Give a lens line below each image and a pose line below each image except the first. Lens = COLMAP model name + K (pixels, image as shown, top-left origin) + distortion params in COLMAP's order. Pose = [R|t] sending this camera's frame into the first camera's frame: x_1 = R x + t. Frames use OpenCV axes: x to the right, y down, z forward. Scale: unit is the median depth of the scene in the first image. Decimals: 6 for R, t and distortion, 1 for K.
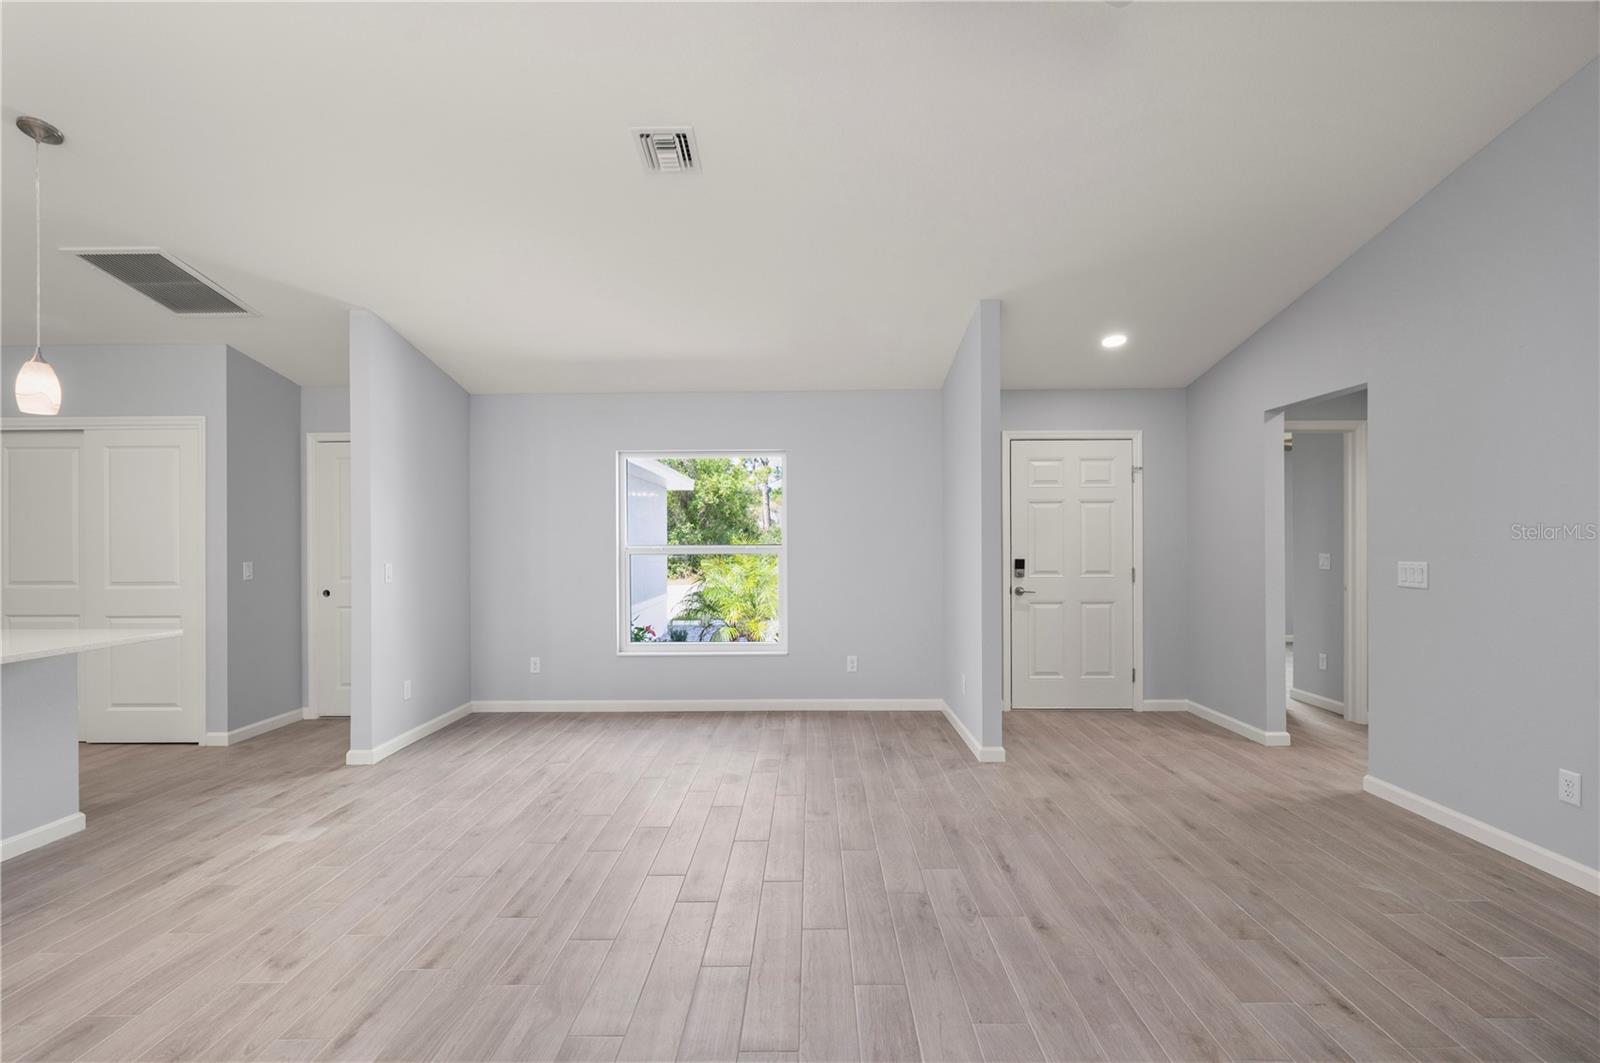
lens RADIAL K [[712.6, 0, 802.0], [0, 712.6, 540.1], [0, 0, 1]] dist [0.001651, -0.000036]
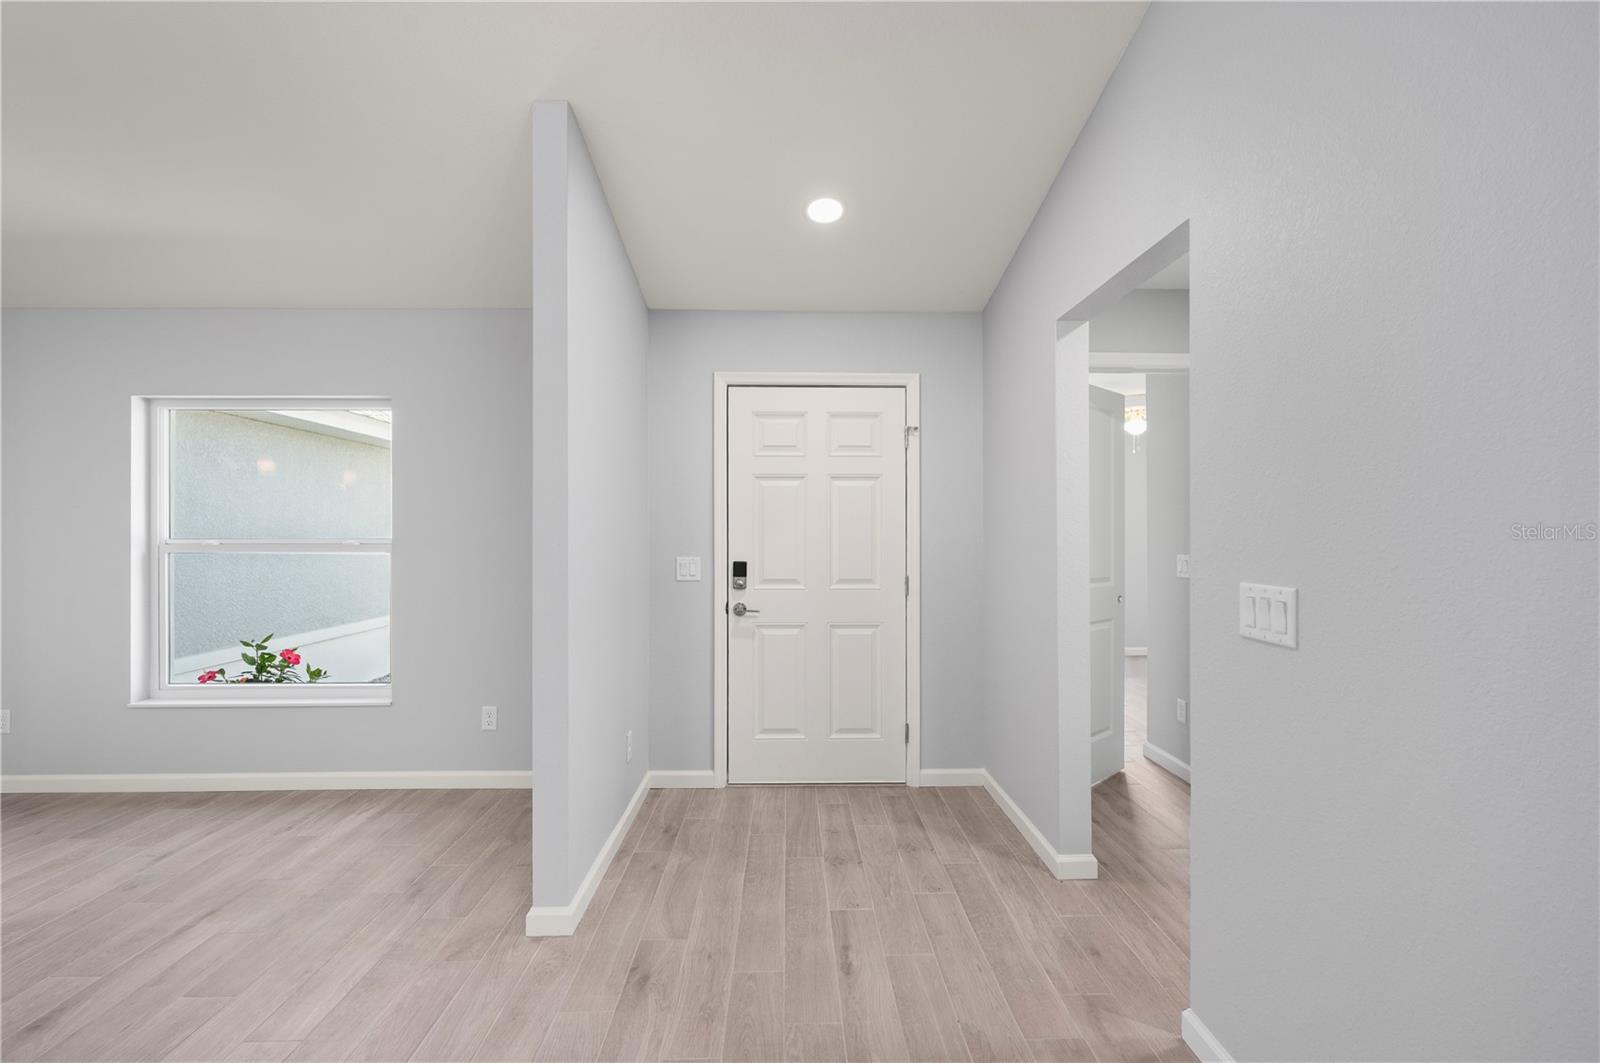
lens RADIAL K [[663.2, 0, 800.0], [0, 663.2, 528.8], [0, 0, 1]] dist [-0.001248, 0.000335]
pose [[0.999530, 0.003978, 0.030383, 0.441013], [-0.003765, 0.999968, -0.007060, -0.000393], [-0.030410, 0.006943, 0.999513, 0.475182]]
